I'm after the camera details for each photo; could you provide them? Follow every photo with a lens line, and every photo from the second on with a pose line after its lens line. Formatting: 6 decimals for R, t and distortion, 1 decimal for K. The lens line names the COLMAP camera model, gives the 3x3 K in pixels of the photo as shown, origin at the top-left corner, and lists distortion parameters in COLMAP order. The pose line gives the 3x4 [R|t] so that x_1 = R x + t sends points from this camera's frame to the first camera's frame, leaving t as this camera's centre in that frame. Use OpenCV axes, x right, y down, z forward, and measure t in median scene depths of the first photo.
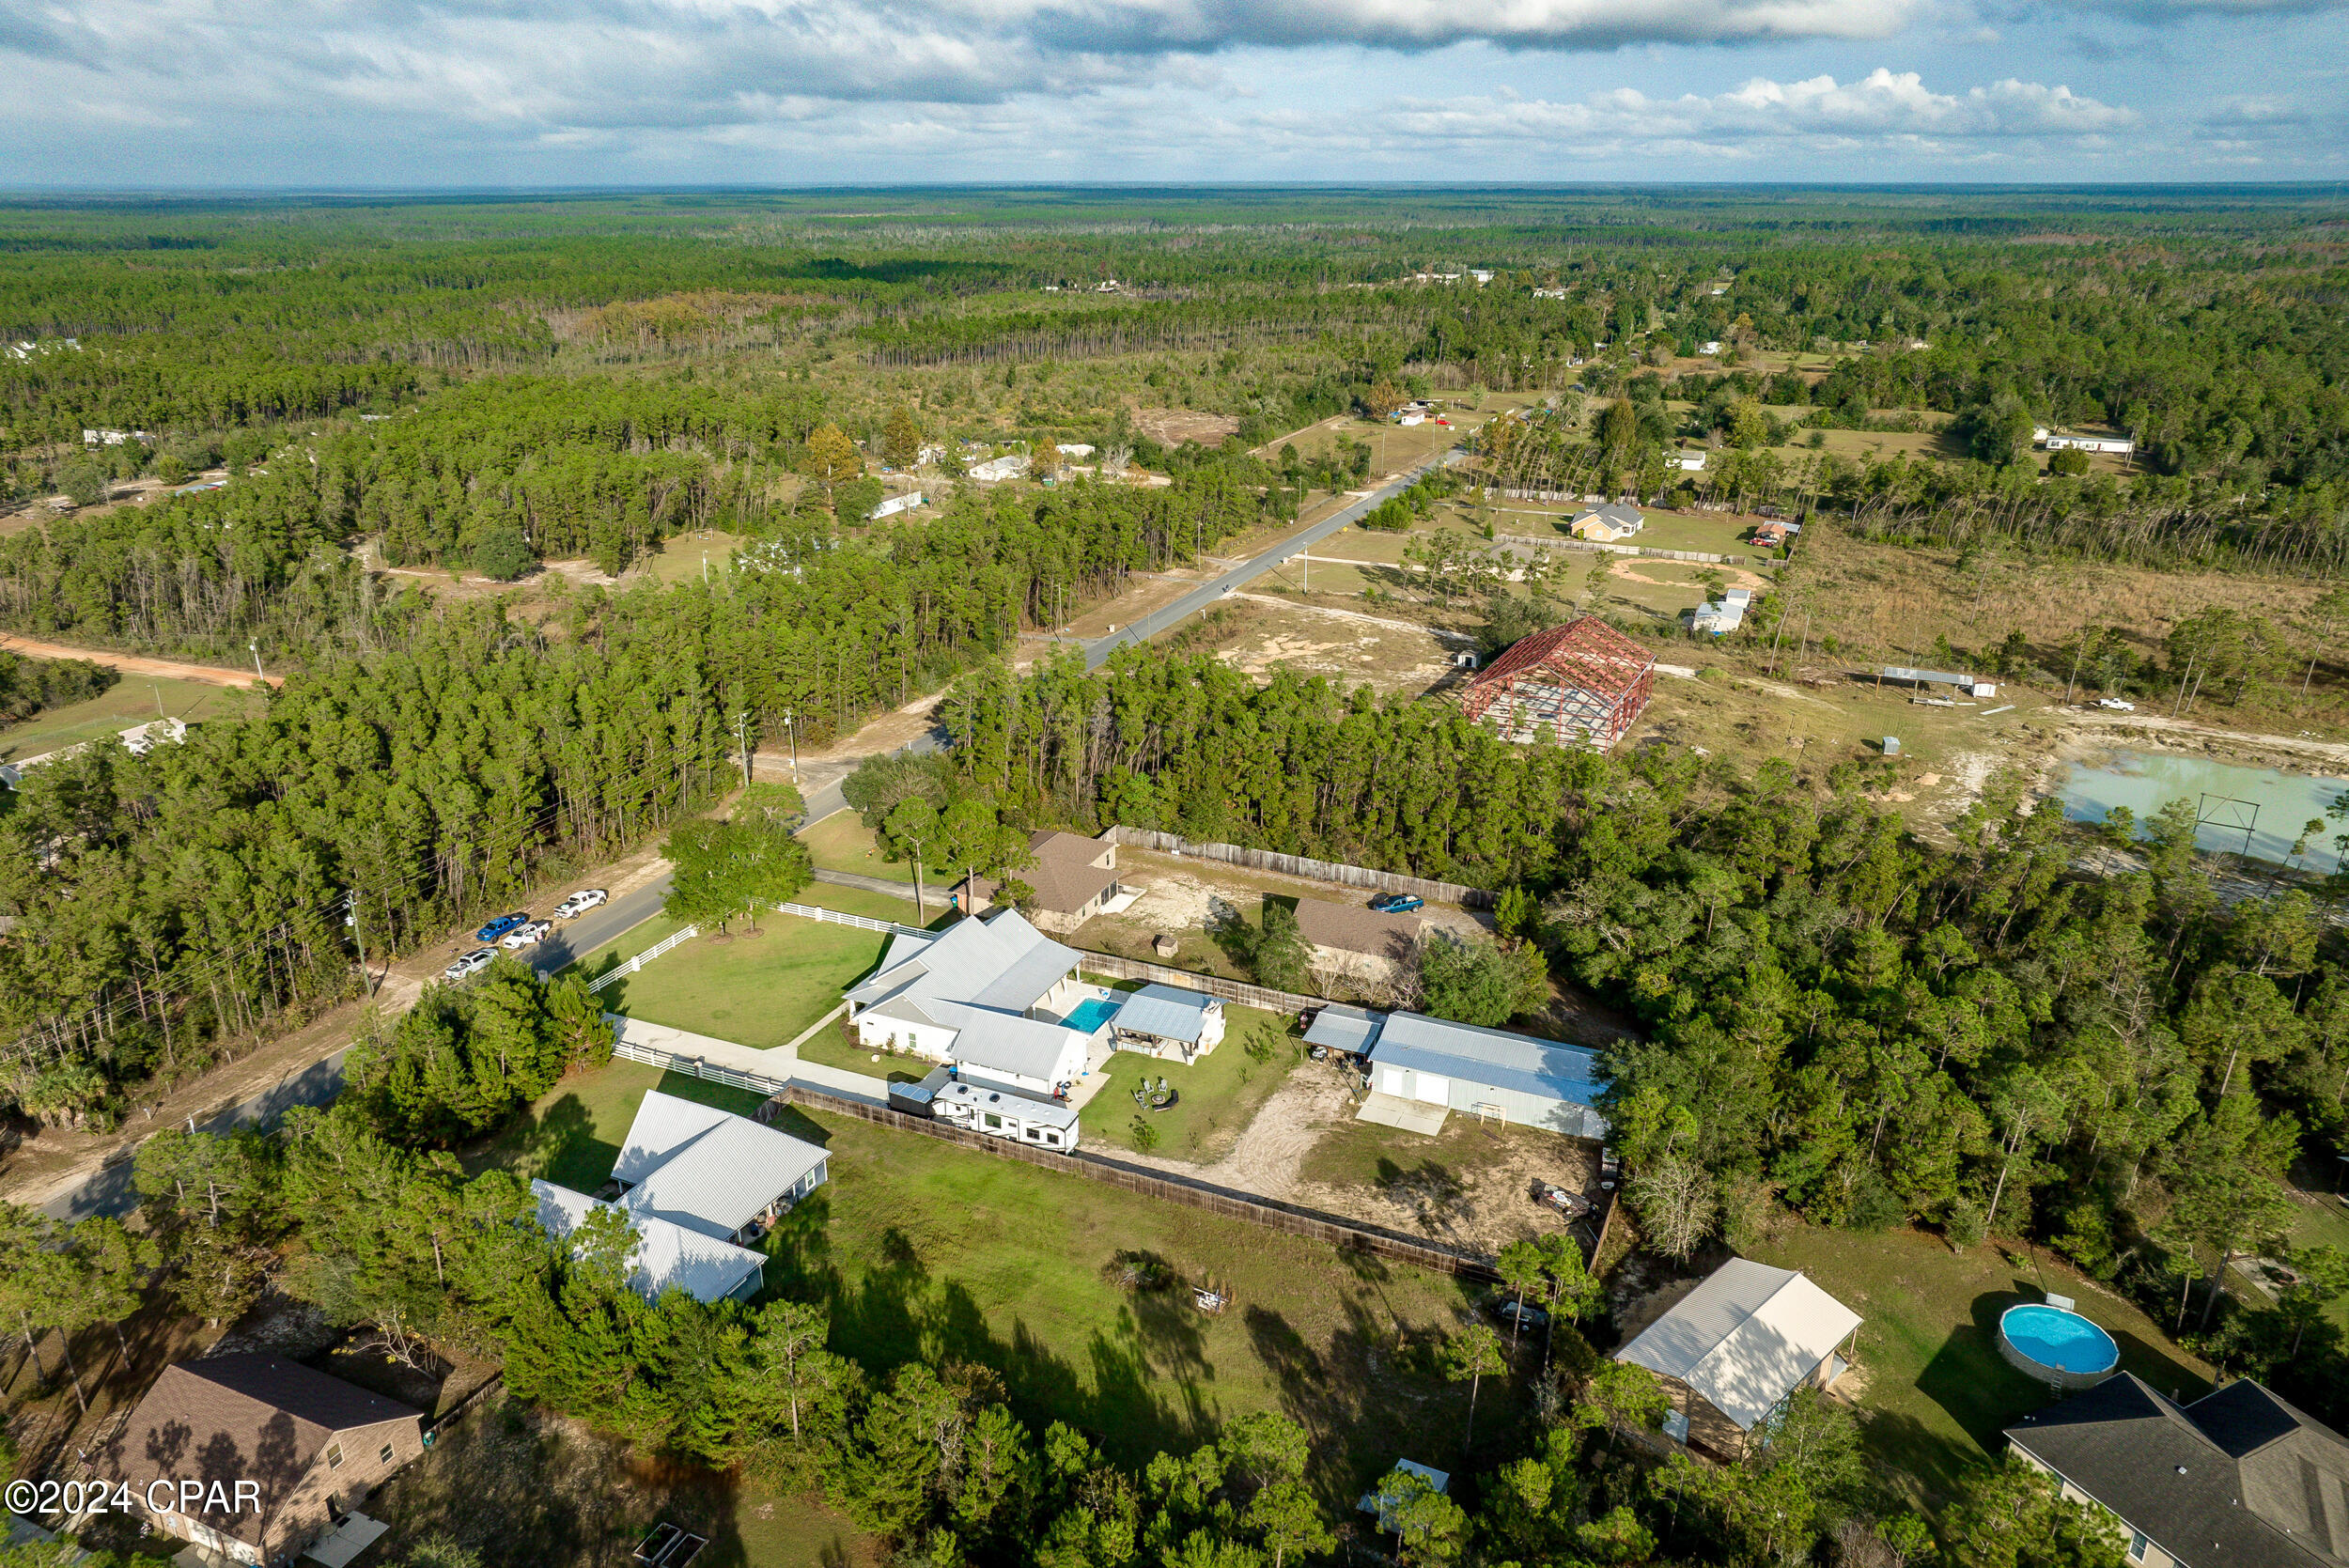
lens RADIAL K [[1645.7, 0, 1177.2], [0, 1645.7, 841.7], [0, 0, 1]] dist [0.011090, -0.046182]
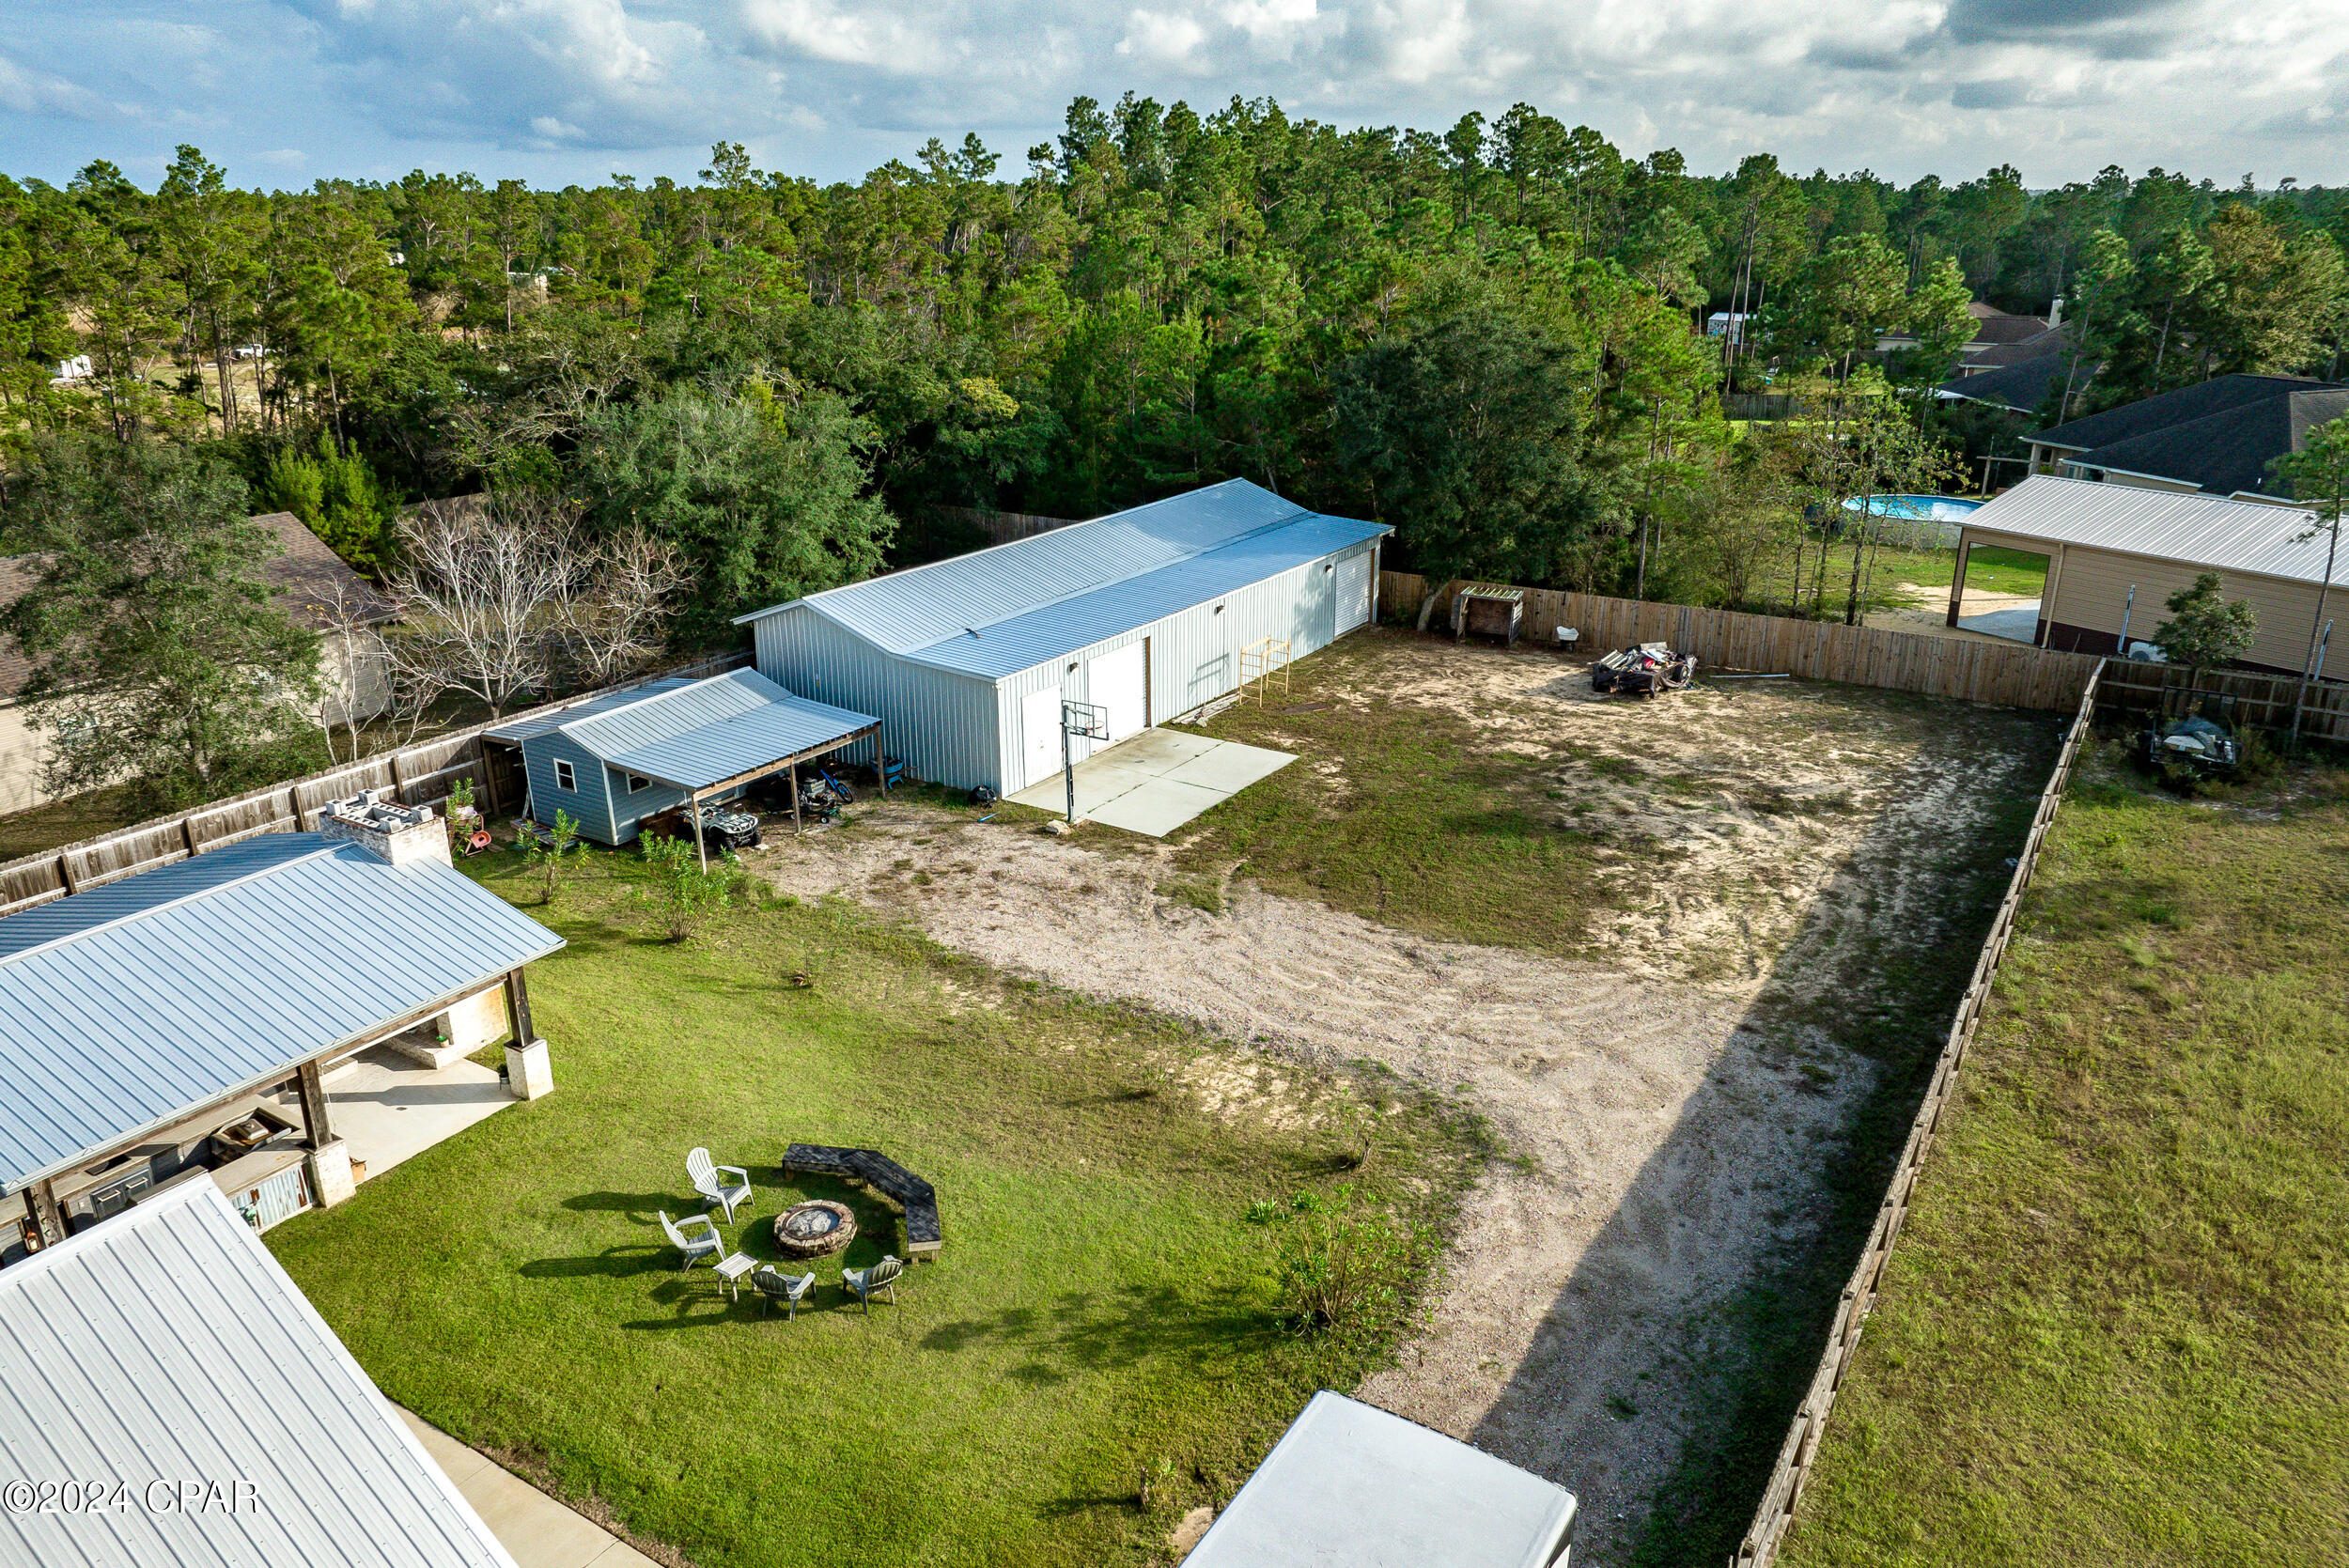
lens RADIAL K [[1659.5, 0, 1174.5], [0, 1659.5, 784.0], [0, 0, 1]] dist [-0.039041, -0.005546]
pose [[0.165199, -0.331406, 0.928913, -0.149722], [0.391303, 0.886575, 0.246711, 0.086772], [-0.905313, 0.322730, 0.276141, 0.891964]]
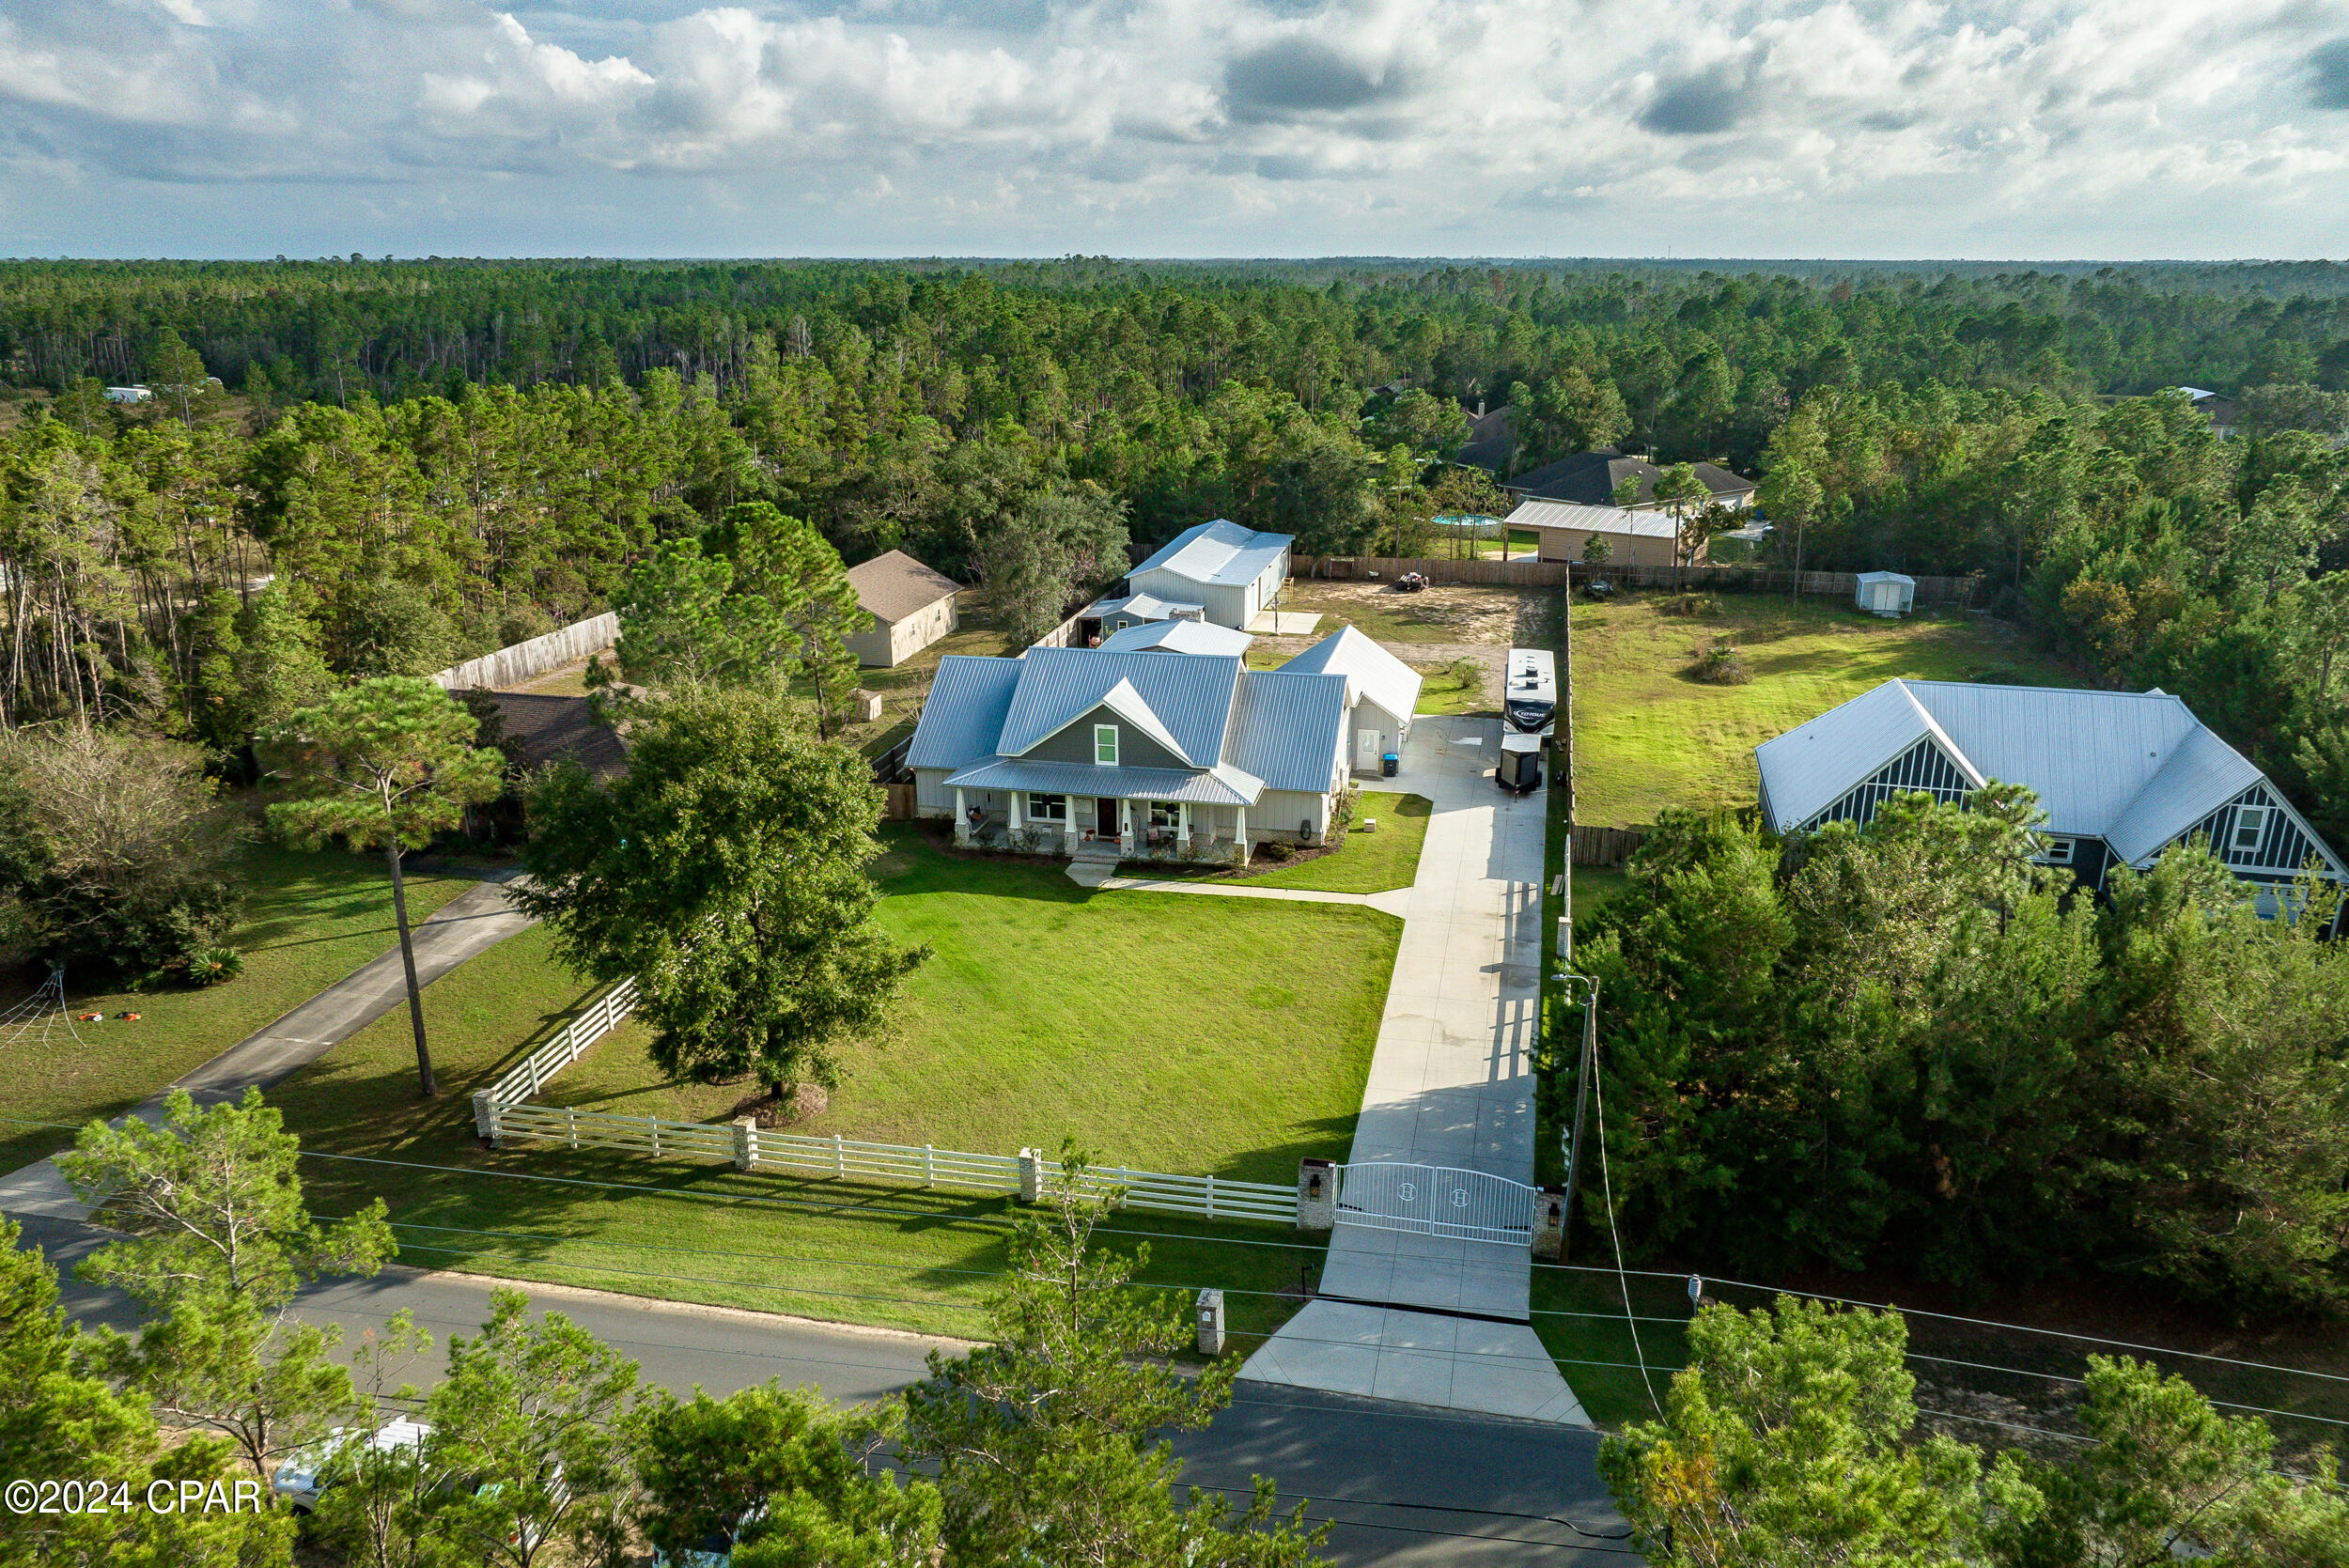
lens RADIAL K [[1661.3, 0, 1176.3], [0, 1661.3, 852.3], [0, 0, 1]] dist [-0.002100, -0.002940]
pose [[-0.206418, -0.329871, 0.921182, -0.667669], [0.378144, 0.841415, 0.386041, -0.087037], [-0.902440, 0.428025, -0.048944, 1.115509]]
